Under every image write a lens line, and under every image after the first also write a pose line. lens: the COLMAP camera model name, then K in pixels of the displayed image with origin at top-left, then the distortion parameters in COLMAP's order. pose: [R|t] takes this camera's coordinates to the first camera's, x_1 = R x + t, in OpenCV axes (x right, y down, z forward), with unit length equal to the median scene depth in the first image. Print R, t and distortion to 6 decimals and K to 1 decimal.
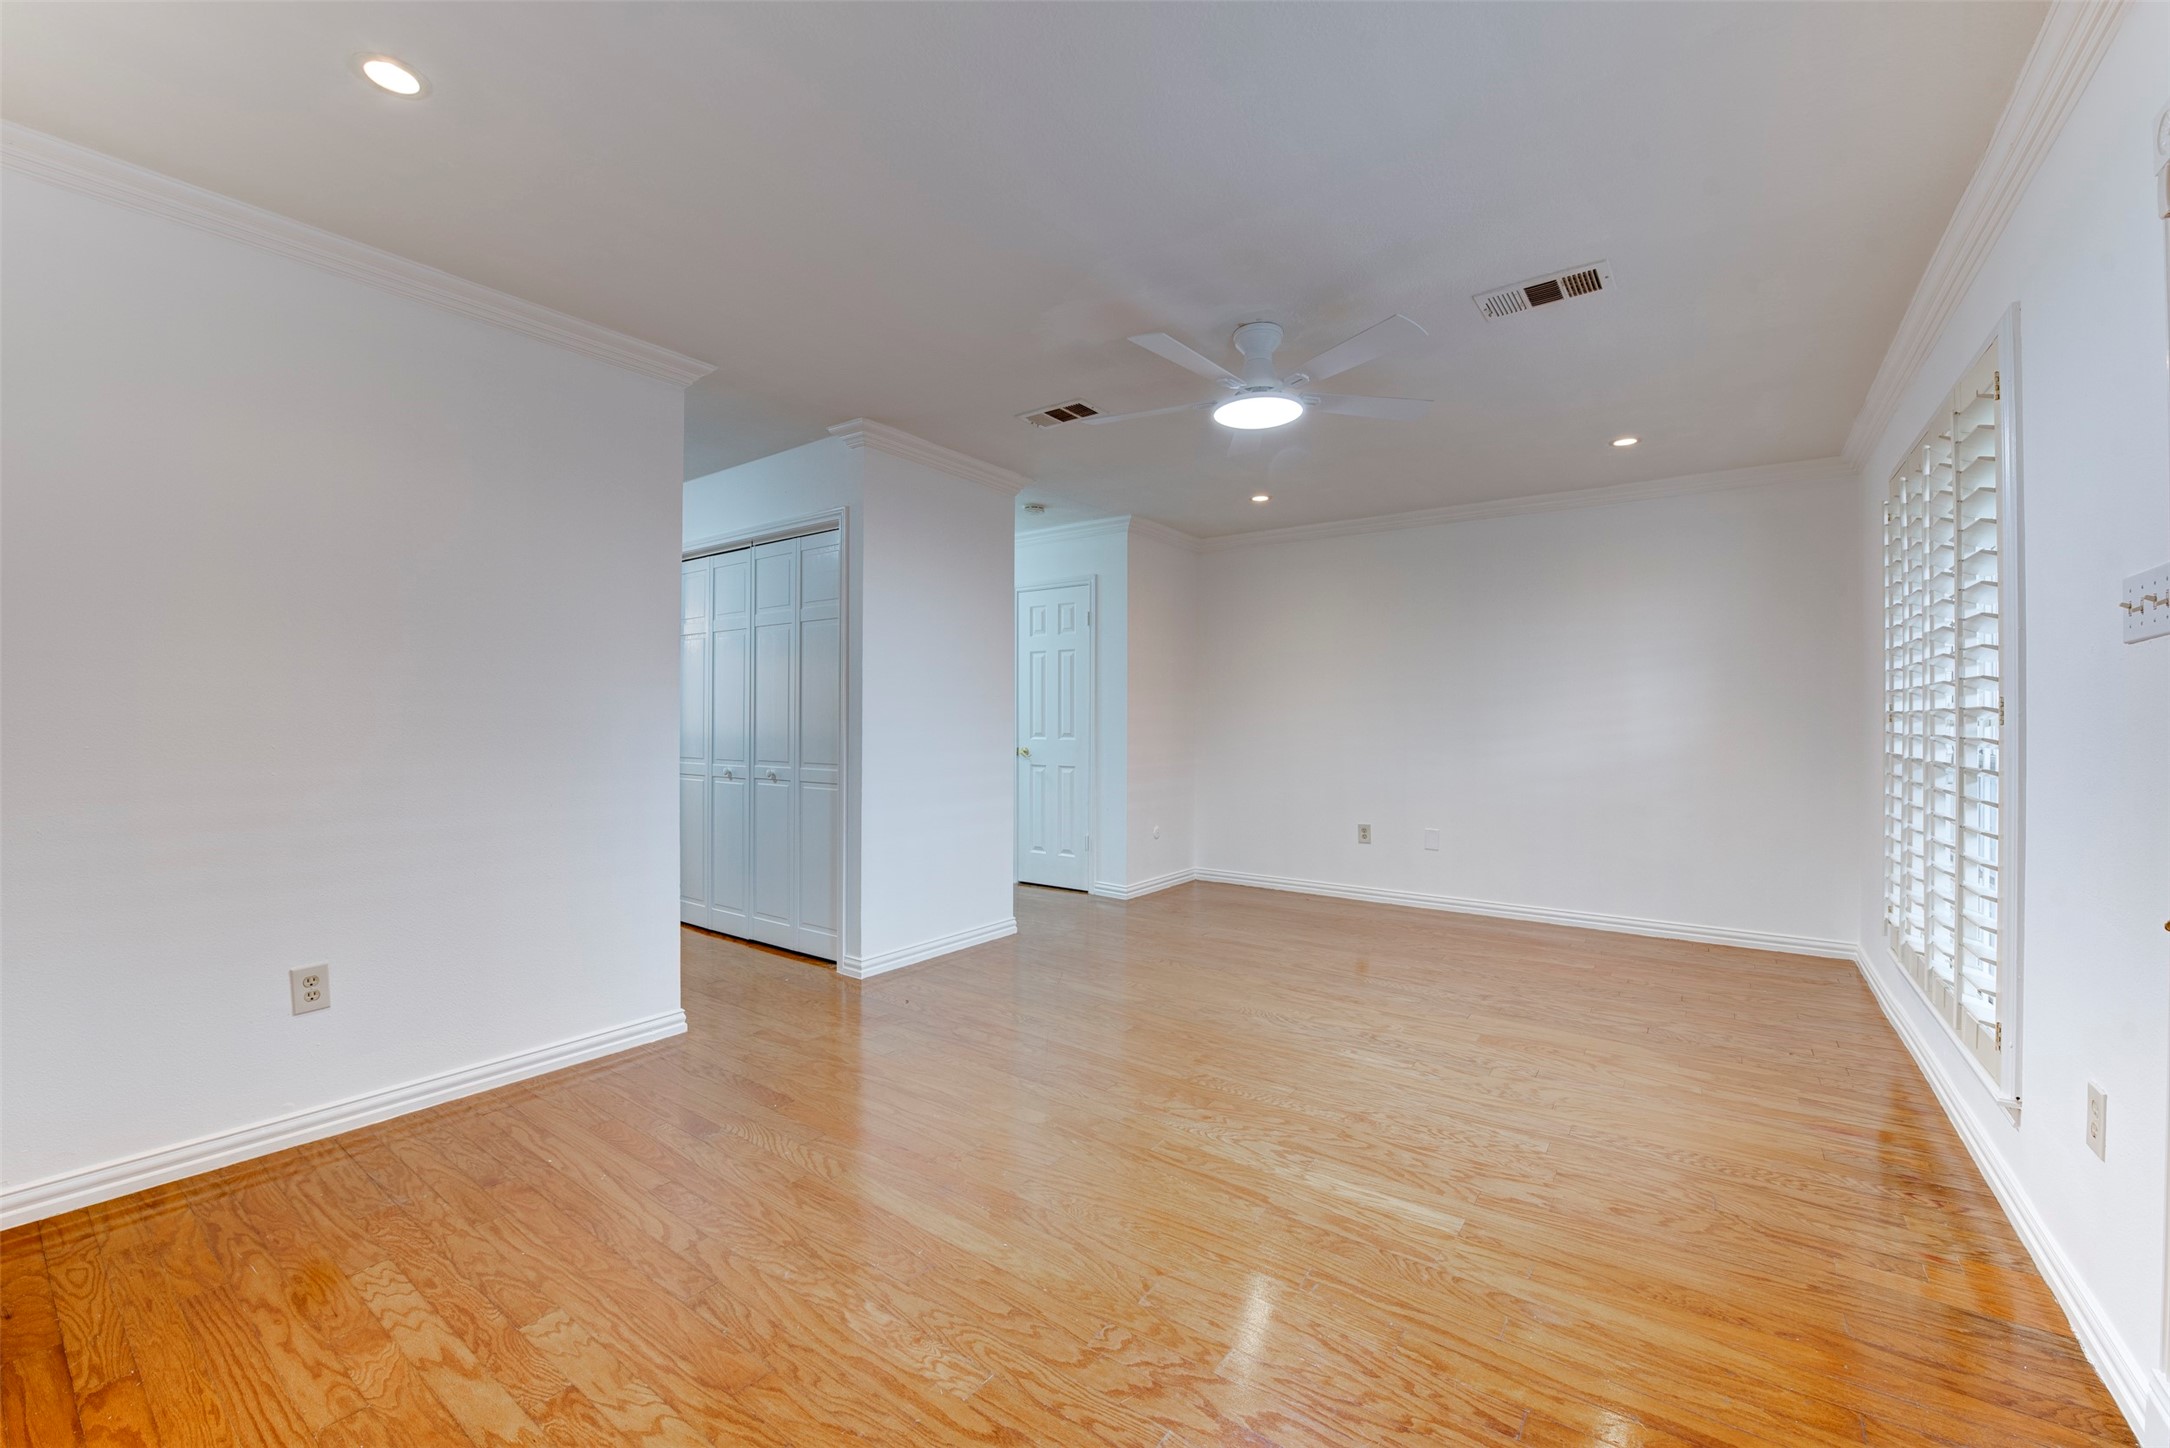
lens RADIAL K [[866.9, 0, 1083.7], [0, 866.9, 725.3], [0, 0, 1]] dist [-0.017273, -0.001017]
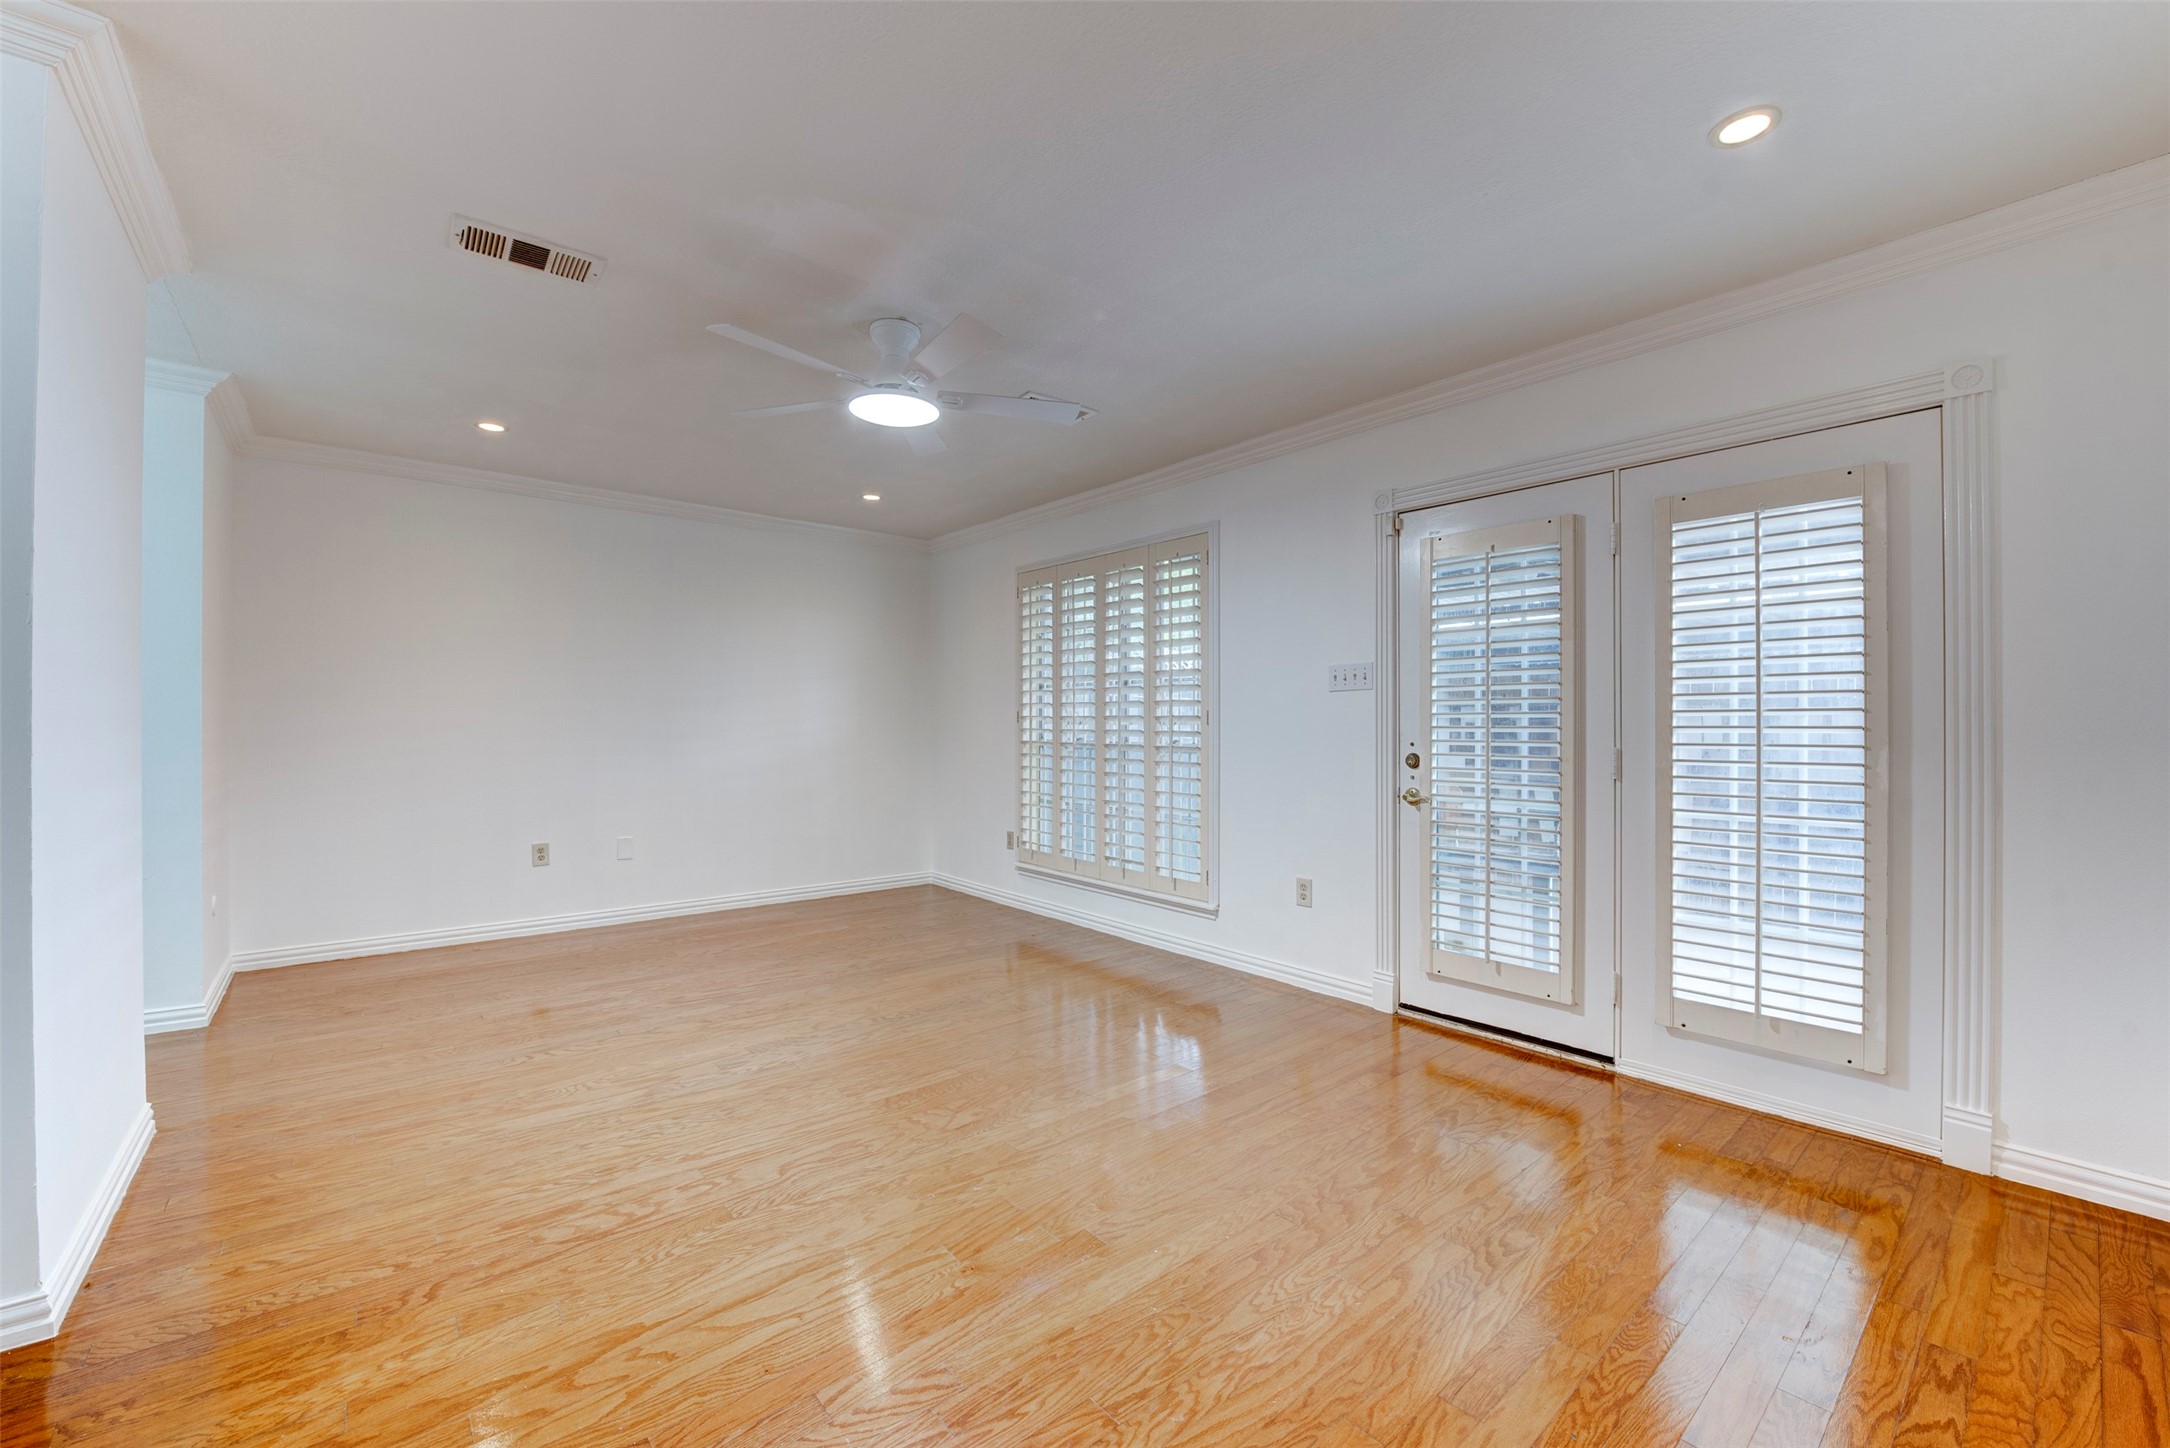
lens RADIAL K [[866.9, 0, 1083.7], [0, 866.9, 725.3], [0, 0, 1]] dist [-0.017273, -0.001017]
pose [[0.239049, -0.005506, 0.970992, -0.600229], [0.002392, 0.999984, 0.005081, -0.006072], [-0.971005, 0.001108, 0.239058, 0.470473]]
